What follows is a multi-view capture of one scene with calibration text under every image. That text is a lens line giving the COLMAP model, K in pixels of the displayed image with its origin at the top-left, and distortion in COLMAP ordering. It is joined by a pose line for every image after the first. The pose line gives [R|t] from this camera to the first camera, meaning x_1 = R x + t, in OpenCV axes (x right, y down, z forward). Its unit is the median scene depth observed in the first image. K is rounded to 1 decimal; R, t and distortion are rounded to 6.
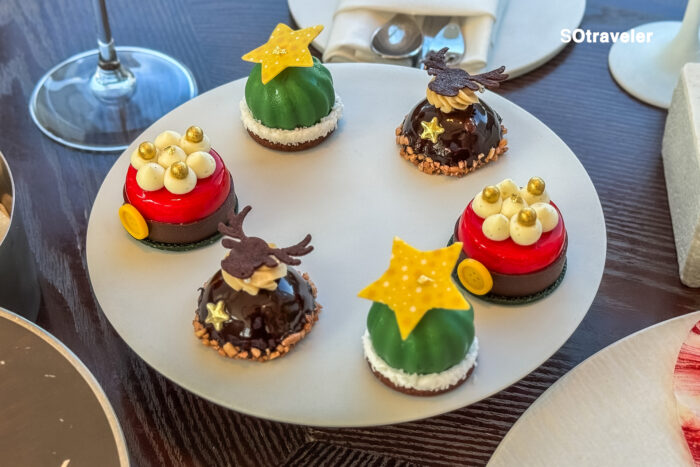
lens RADIAL K [[1103.7, 0, 289.3], [0, 1103.7, 233.8], [0, 0, 1]] dist [0.081399, -0.089680]
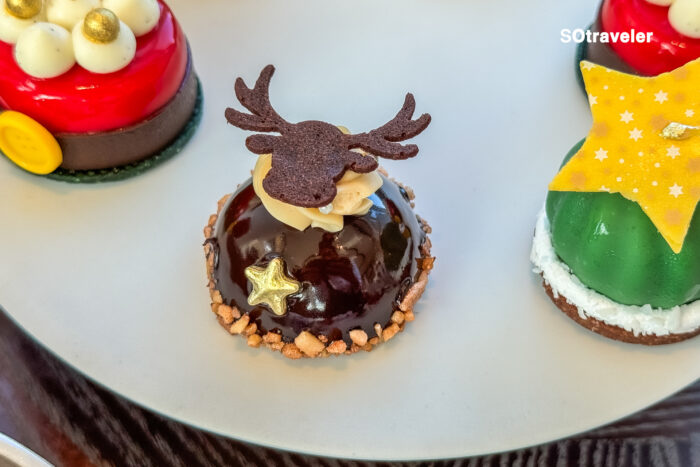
lens RADIAL K [[1103.7, 0, 289.3], [0, 1103.7, 233.8], [0, 0, 1]] dist [0.081399, -0.089680]
pose [[0.946125, -0.230985, 0.226920, -0.168021], [0.202211, 0.968833, 0.143083, -0.021213], [-0.252898, -0.089489, 0.963345, 0.508180]]
